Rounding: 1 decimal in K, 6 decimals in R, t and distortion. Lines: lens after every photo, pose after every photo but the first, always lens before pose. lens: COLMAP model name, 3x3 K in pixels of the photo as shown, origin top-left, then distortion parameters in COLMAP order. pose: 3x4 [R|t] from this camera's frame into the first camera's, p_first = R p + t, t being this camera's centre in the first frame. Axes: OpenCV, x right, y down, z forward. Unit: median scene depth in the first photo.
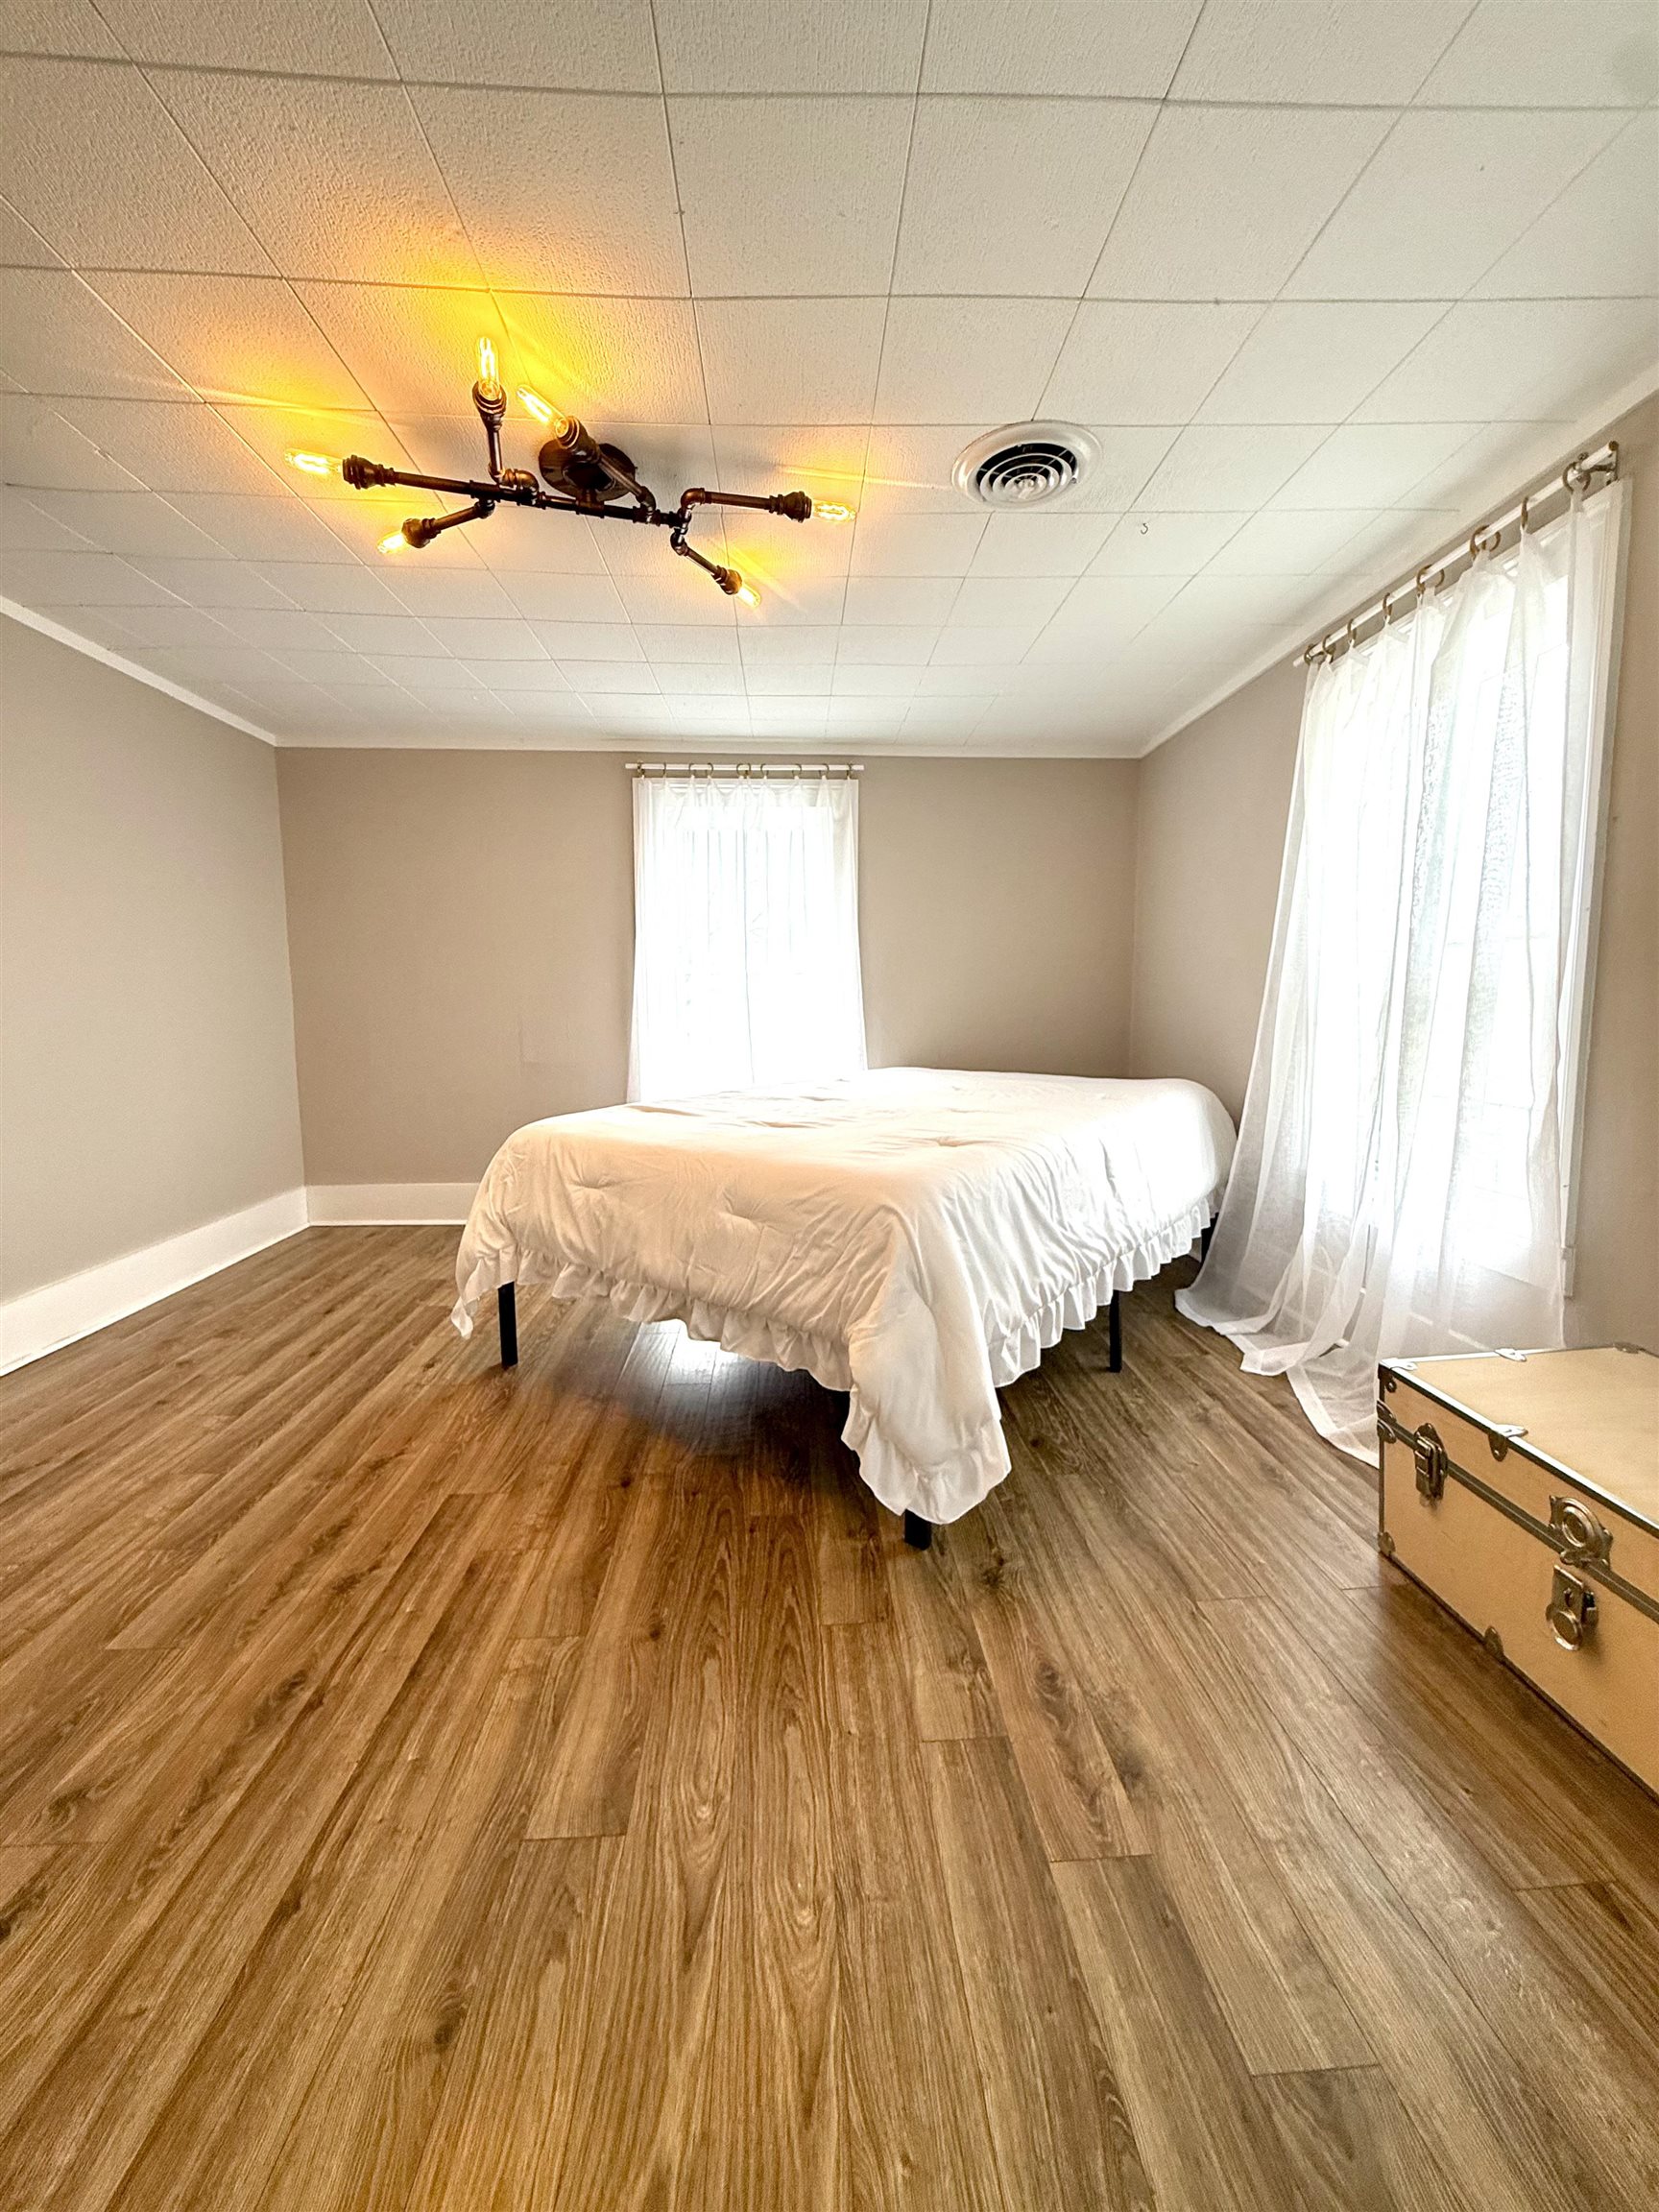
lens RADIAL K [[878.9, 0, 824.8], [0, 878.9, 1102.8], [0, 0, 1]] dist [-0.003554, 0.001139]
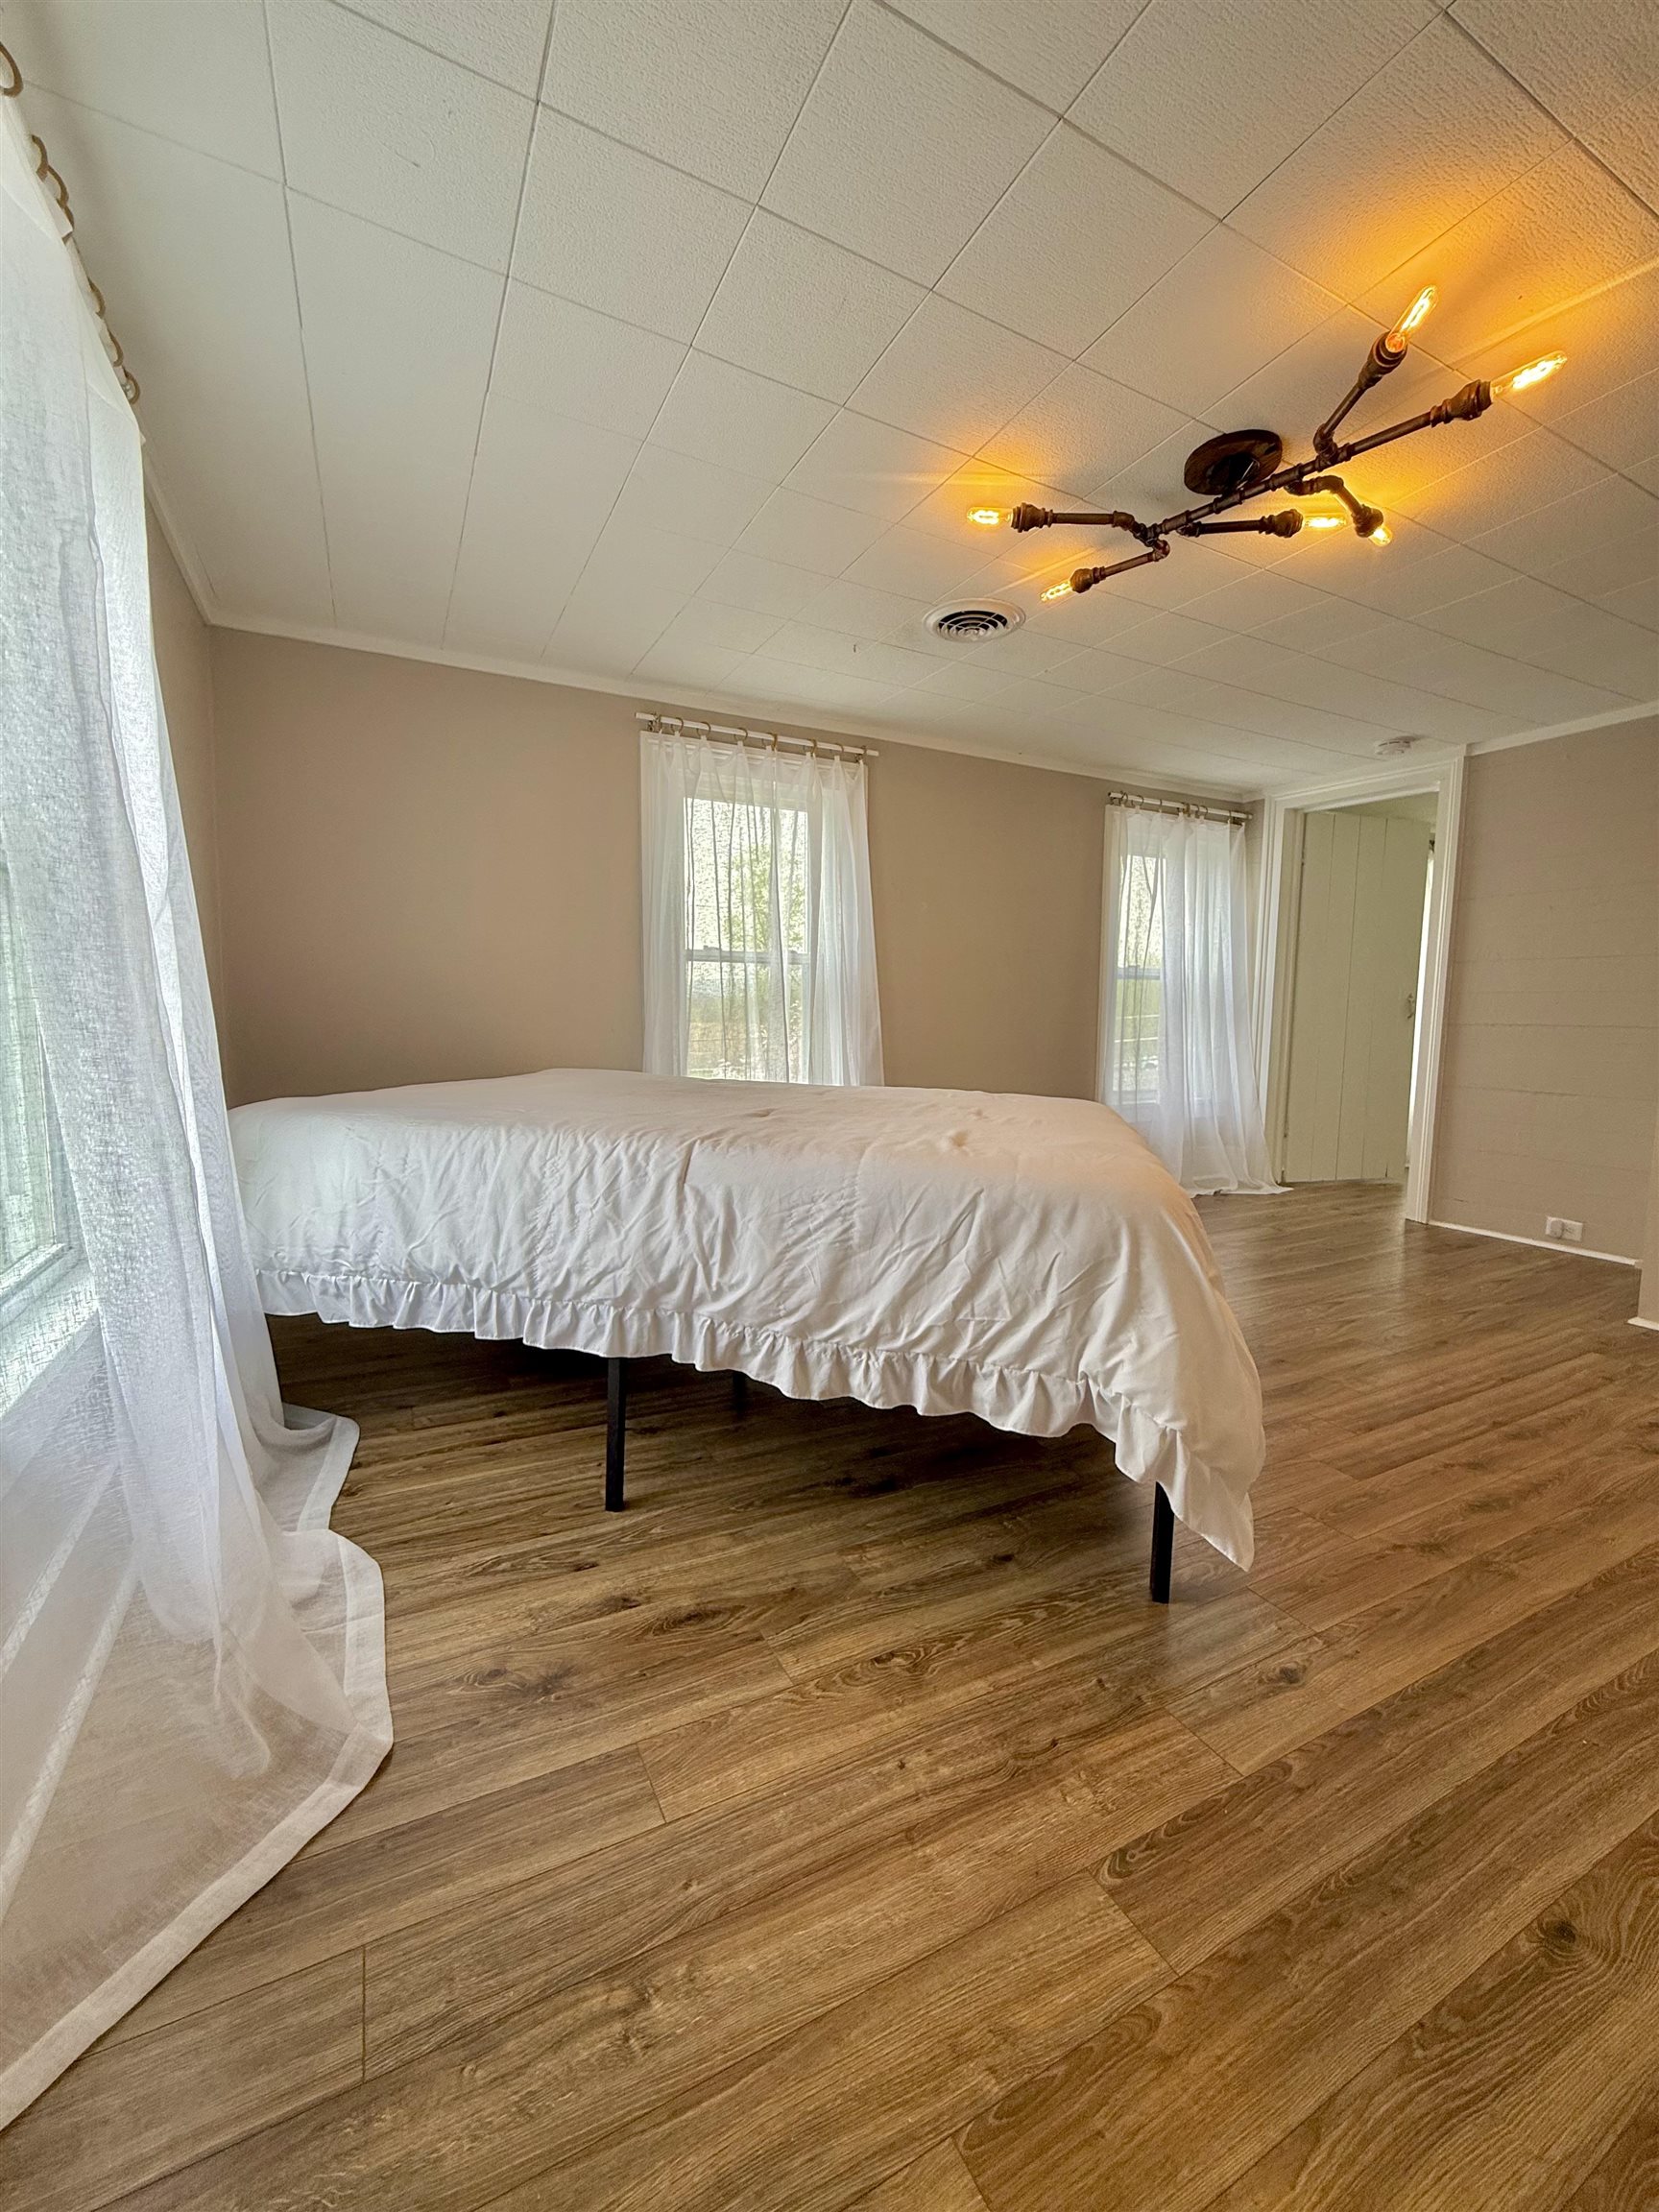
lens RADIAL K [[878.9, 0, 836.6], [0, 878.9, 1099.7], [0, 0, 1]] dist [-0.003554, 0.001139]
pose [[-0.421899, -0.091823, 0.901981, -1.035713], [0.100935, 0.983917, 0.147376, -0.181418], [-0.901007, 0.153219, -0.405846, 1.876683]]
